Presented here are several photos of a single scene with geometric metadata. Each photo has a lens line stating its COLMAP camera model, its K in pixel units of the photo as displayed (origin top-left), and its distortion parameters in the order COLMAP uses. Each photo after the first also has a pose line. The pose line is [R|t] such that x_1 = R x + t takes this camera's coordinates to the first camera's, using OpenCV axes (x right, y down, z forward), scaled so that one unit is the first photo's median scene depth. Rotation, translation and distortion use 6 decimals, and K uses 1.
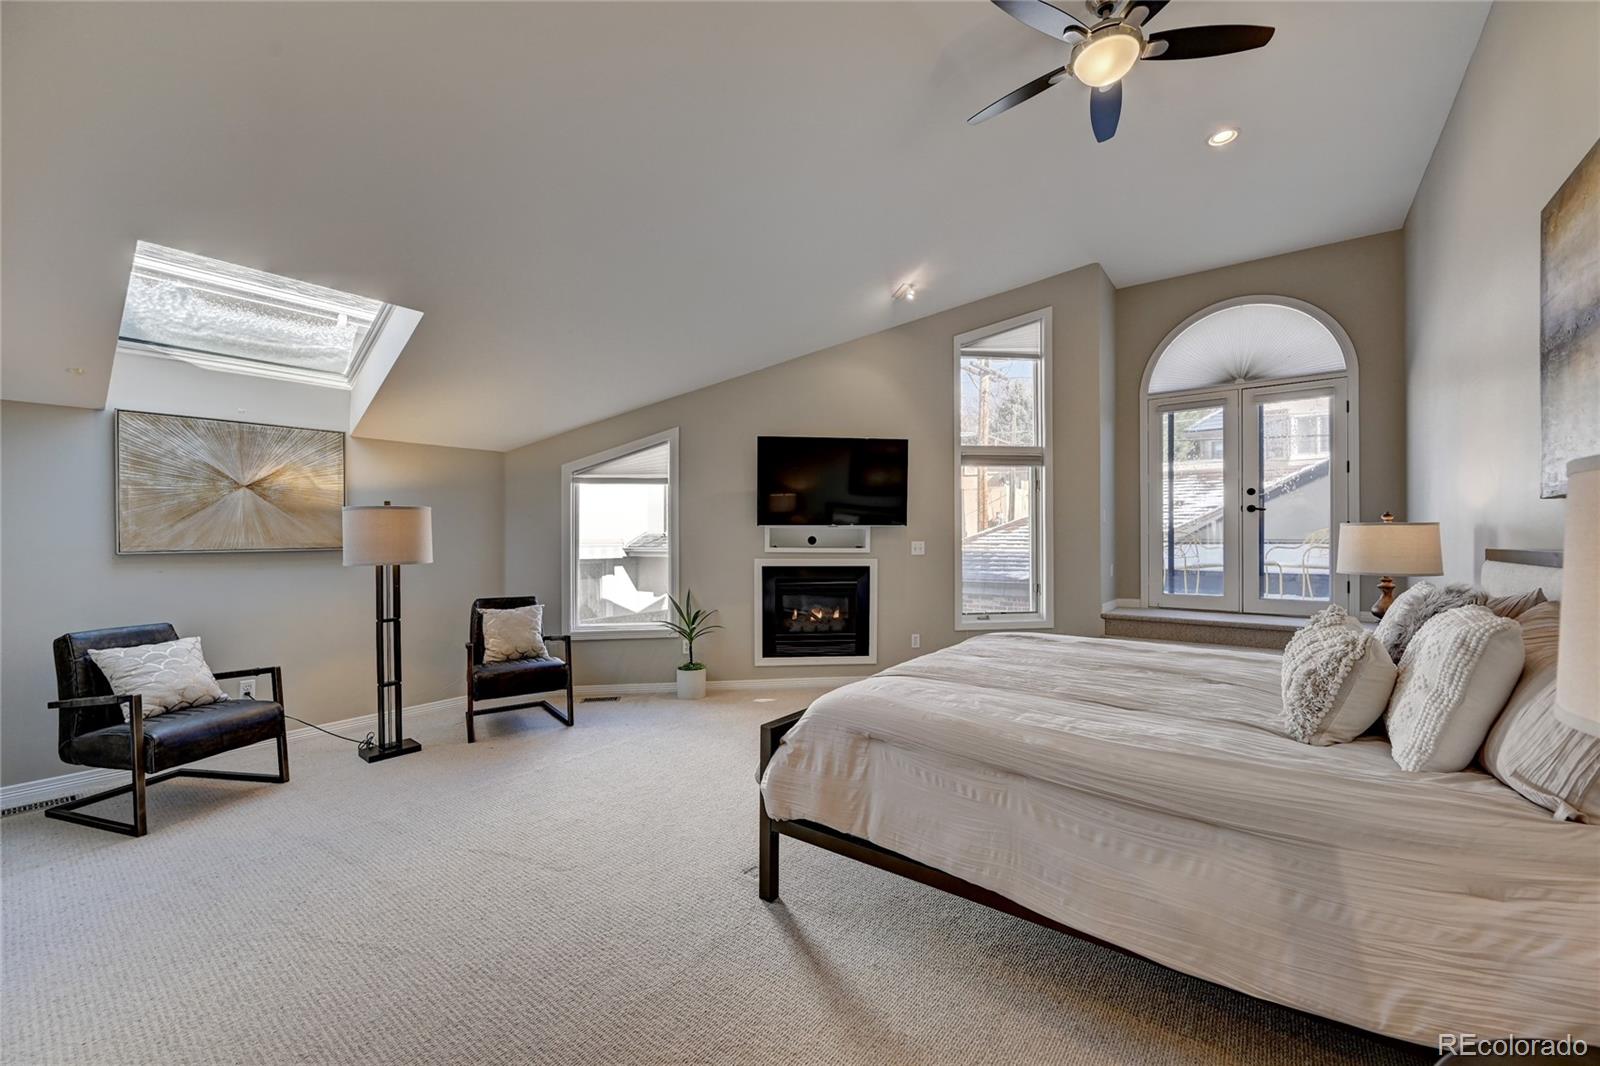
lens RADIAL K [[638.0, 0, 797.4], [0, 638.0, 536.0], [0, 0, 1]] dist [-0.000805, -0.000090]
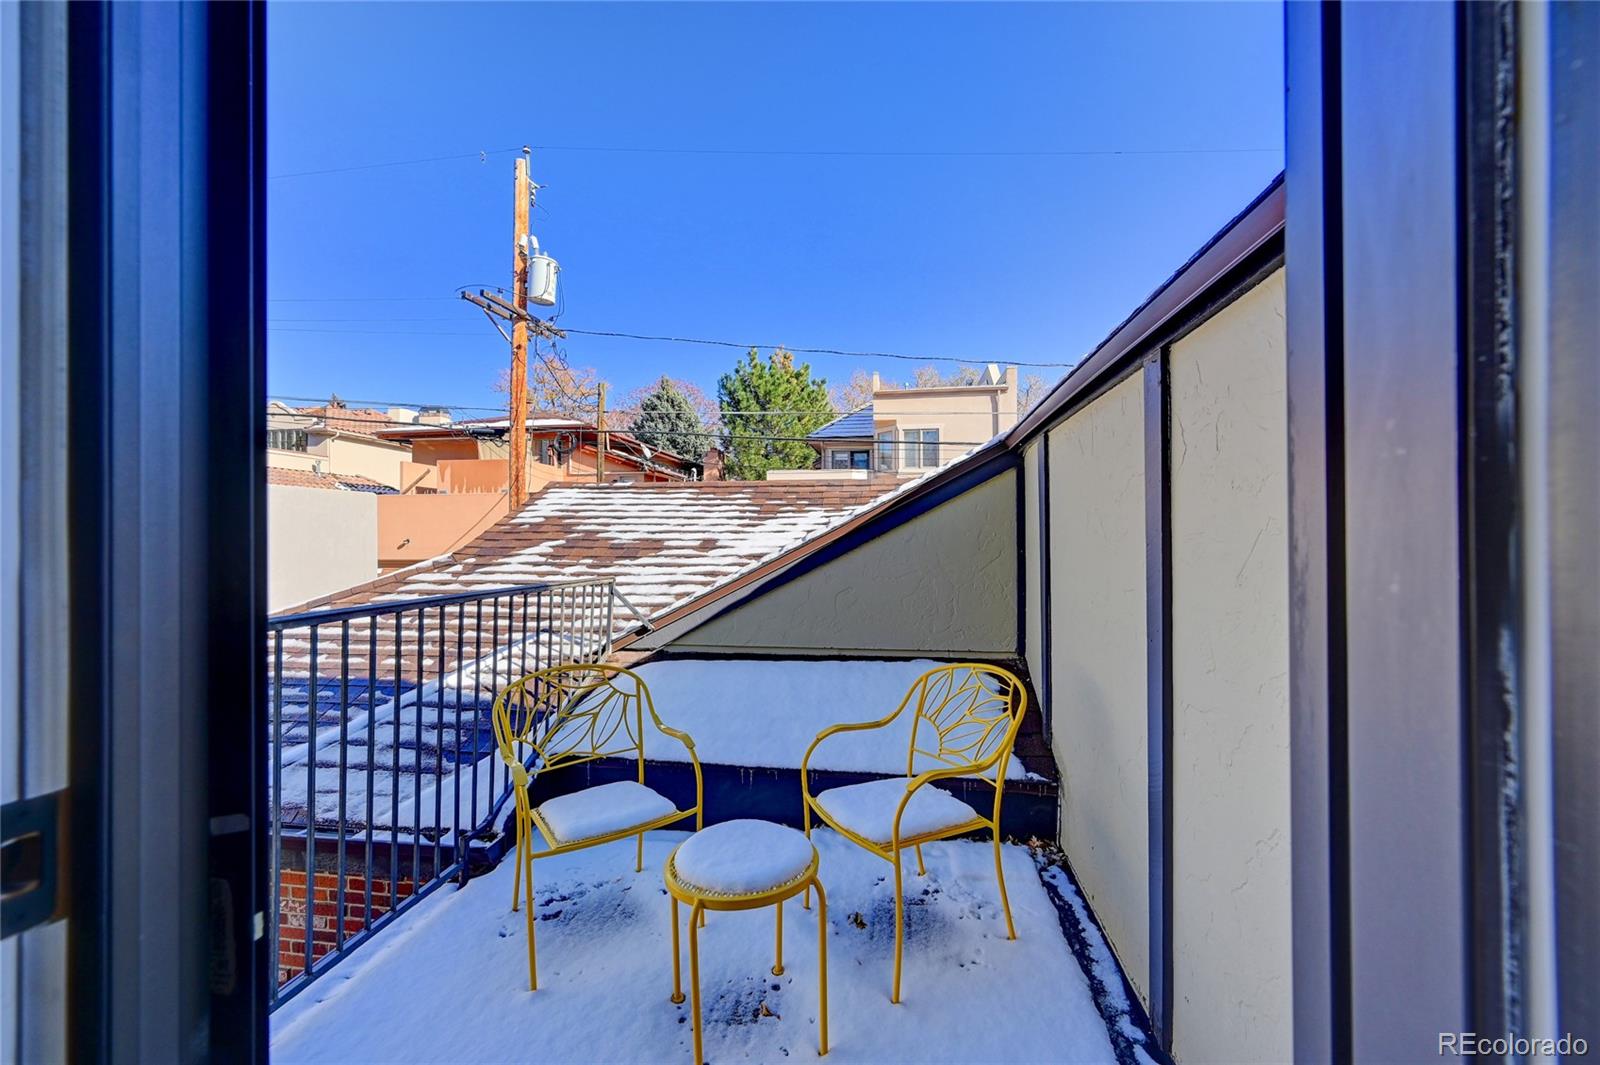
lens RADIAL K [[629.5, 0, 800.5], [0, 629.5, 530.4], [0, 0, 1]] dist [-0.000786, 0.000009]
pose [[0.878031, 0.000694, 0.478603, 0.238397], [0.002932, 0.999972, -0.006829, -0.032858], [-0.478595, 0.007399, 0.878005, 0.297707]]
